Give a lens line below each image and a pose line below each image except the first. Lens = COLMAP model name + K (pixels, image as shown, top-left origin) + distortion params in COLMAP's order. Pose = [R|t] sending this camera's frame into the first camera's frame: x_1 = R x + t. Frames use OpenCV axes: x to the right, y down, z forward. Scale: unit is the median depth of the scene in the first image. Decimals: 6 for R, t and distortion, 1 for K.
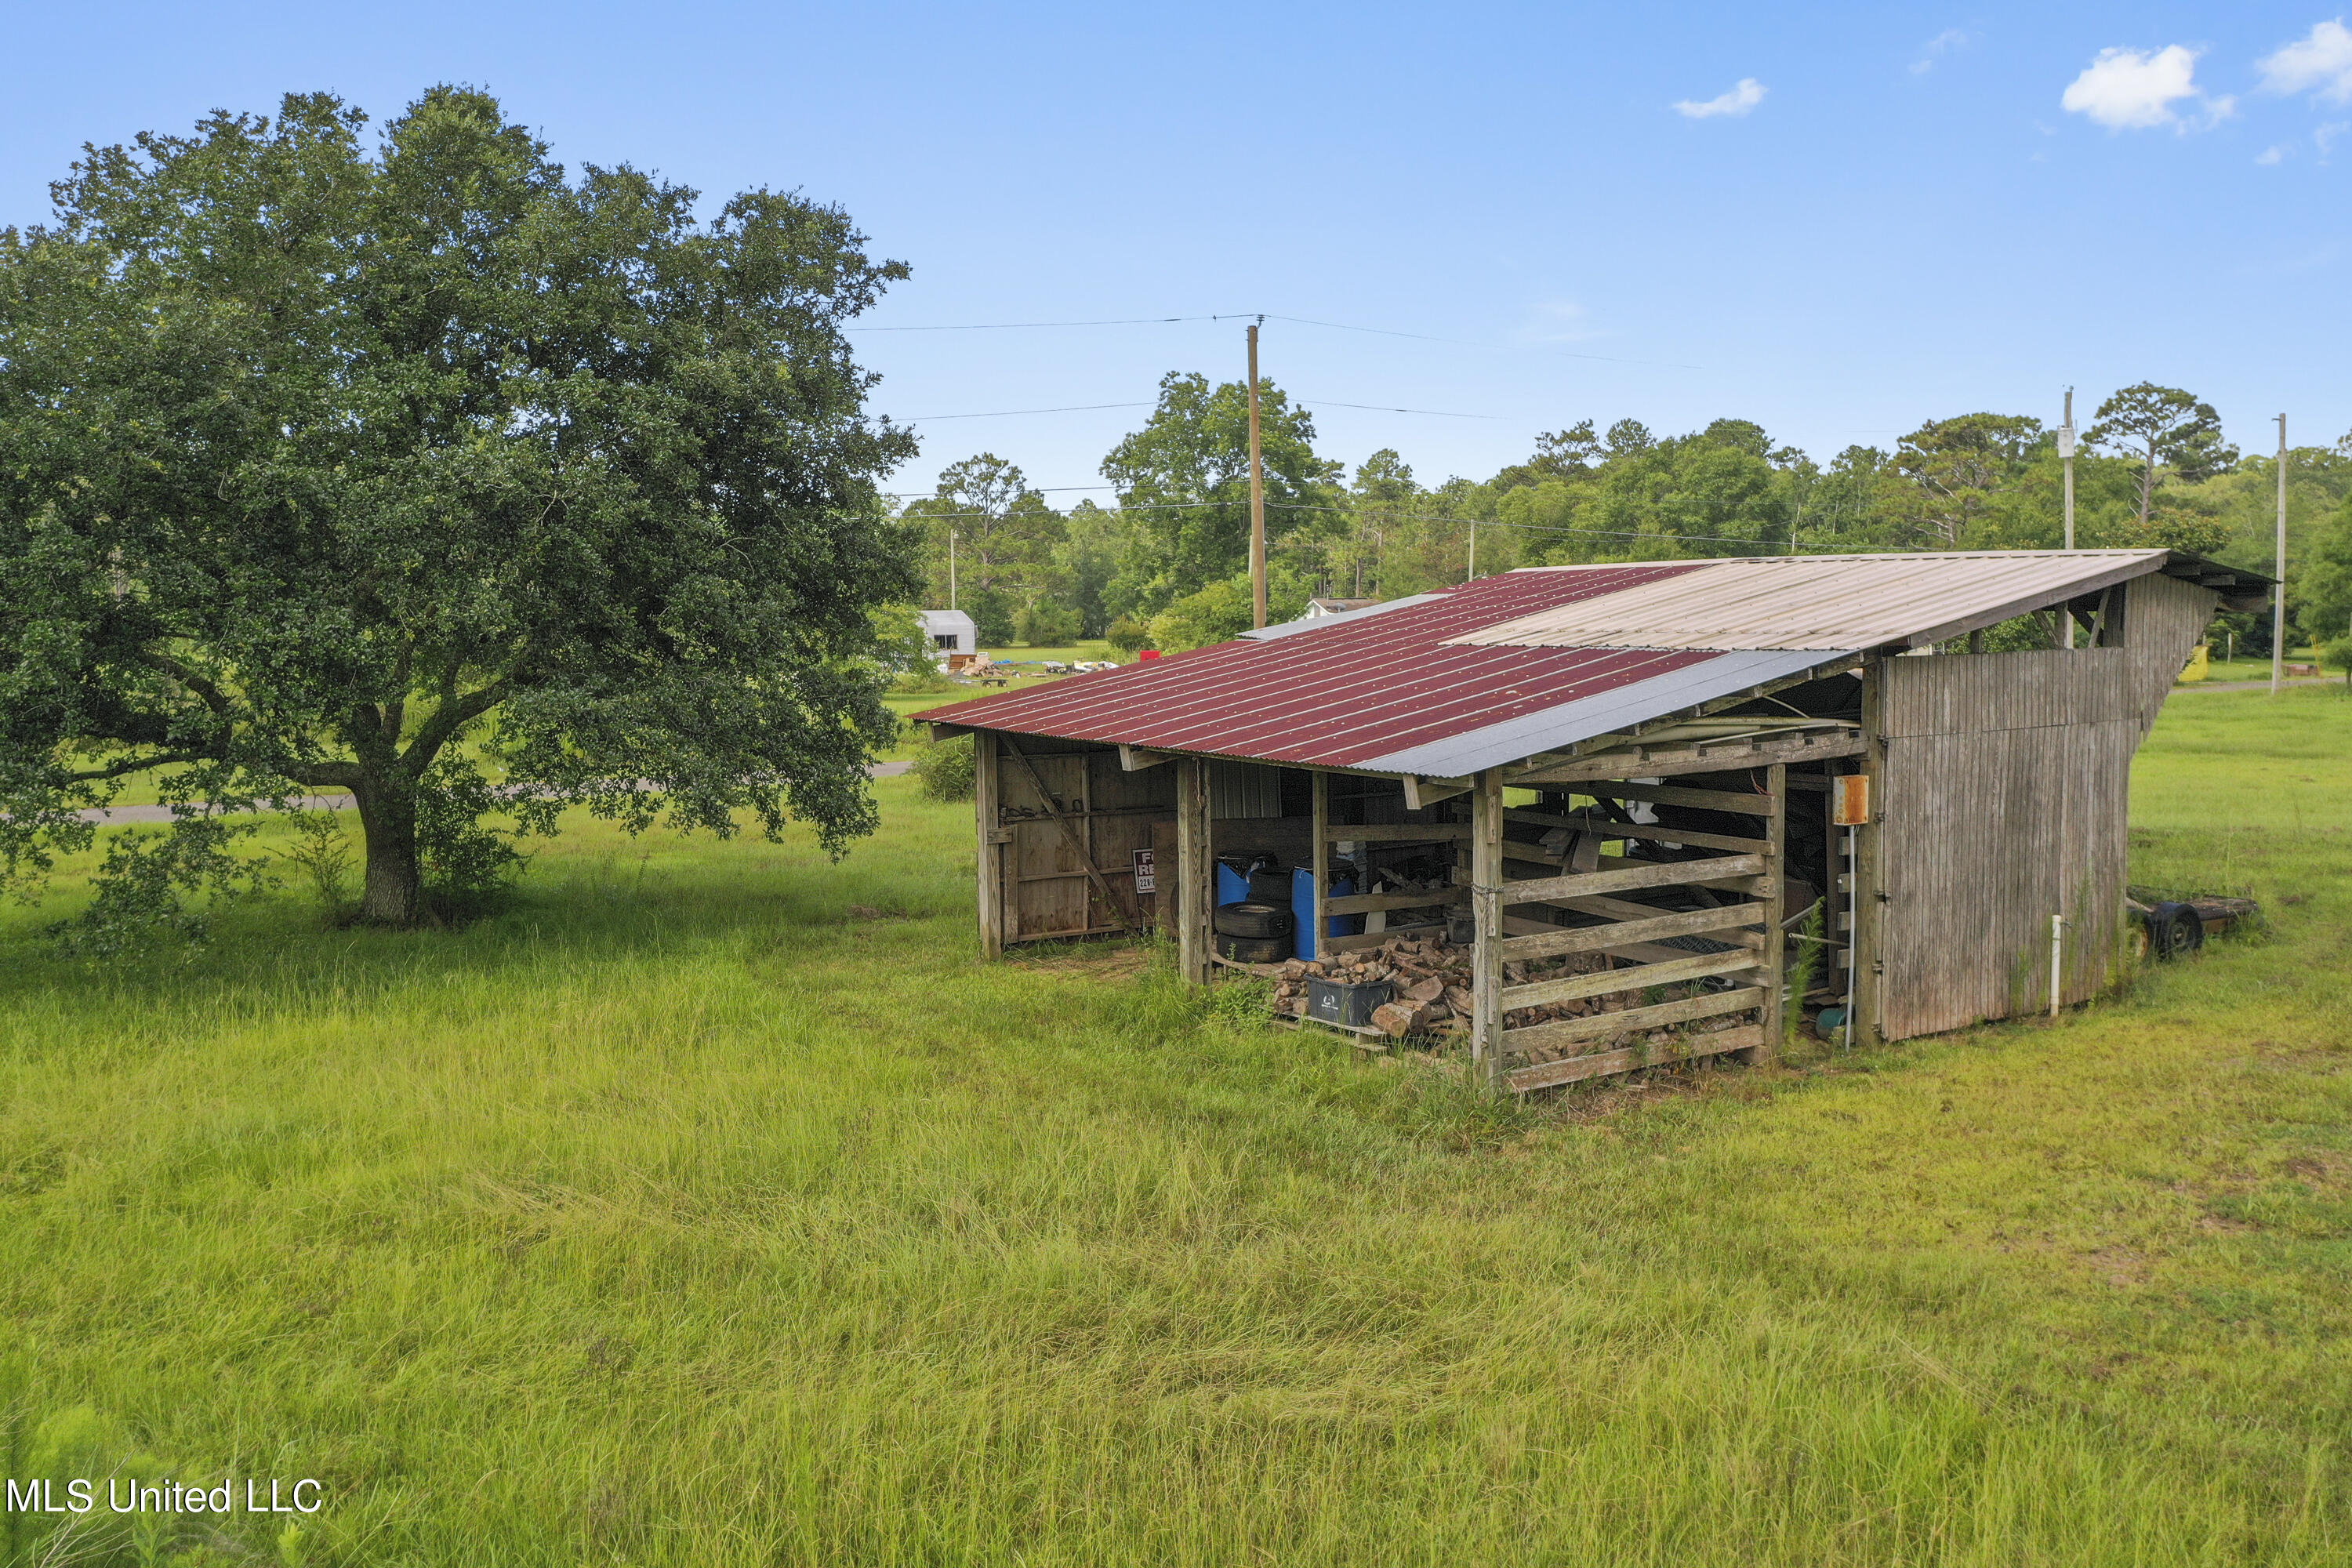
lens RADIAL K [[1862.2, 0, 1173.6], [0, 1862.2, 772.0], [0, 0, 1]] dist [0.001964, -0.002376]
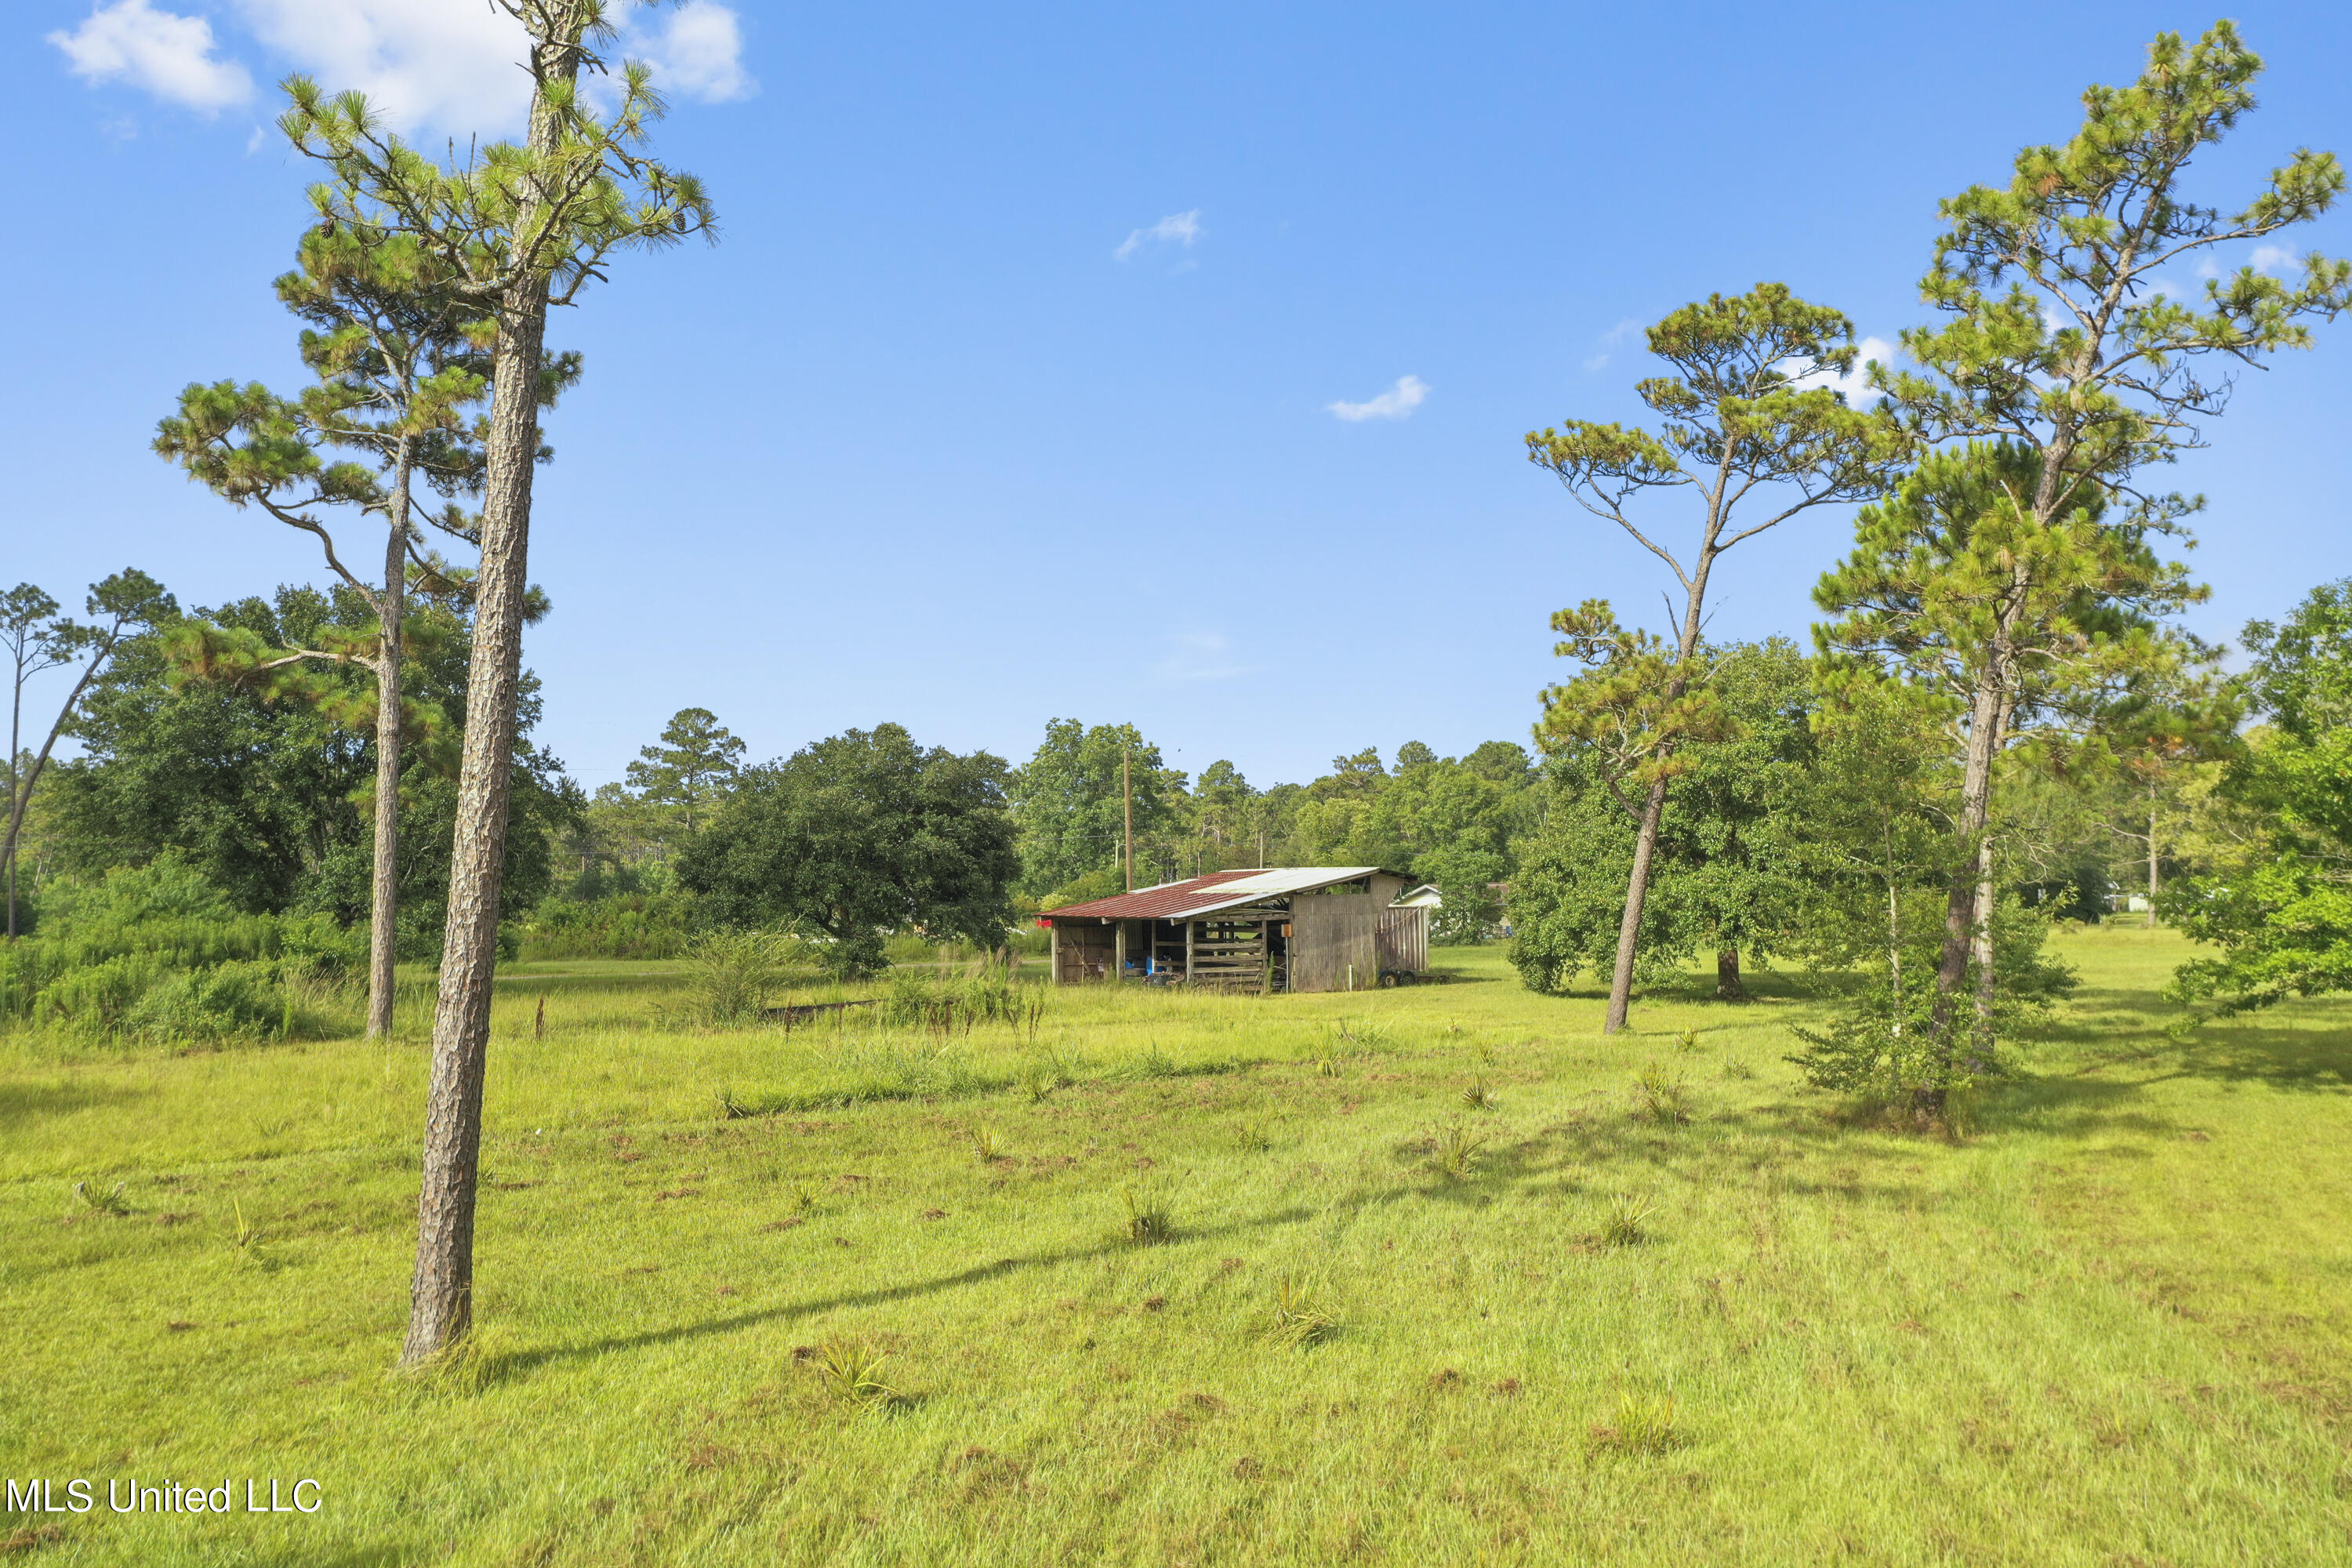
lens RADIAL K [[1862.2, 0, 1173.6], [0, 1862.2, 772.0], [0, 0, 1]] dist [0.001964, -0.002376]
pose [[0.996889, 0.005733, 0.078607, -0.021701], [0.006426, 0.988119, -0.153557, 0.032855], [-0.078553, 0.153584, 0.985008, -0.335382]]
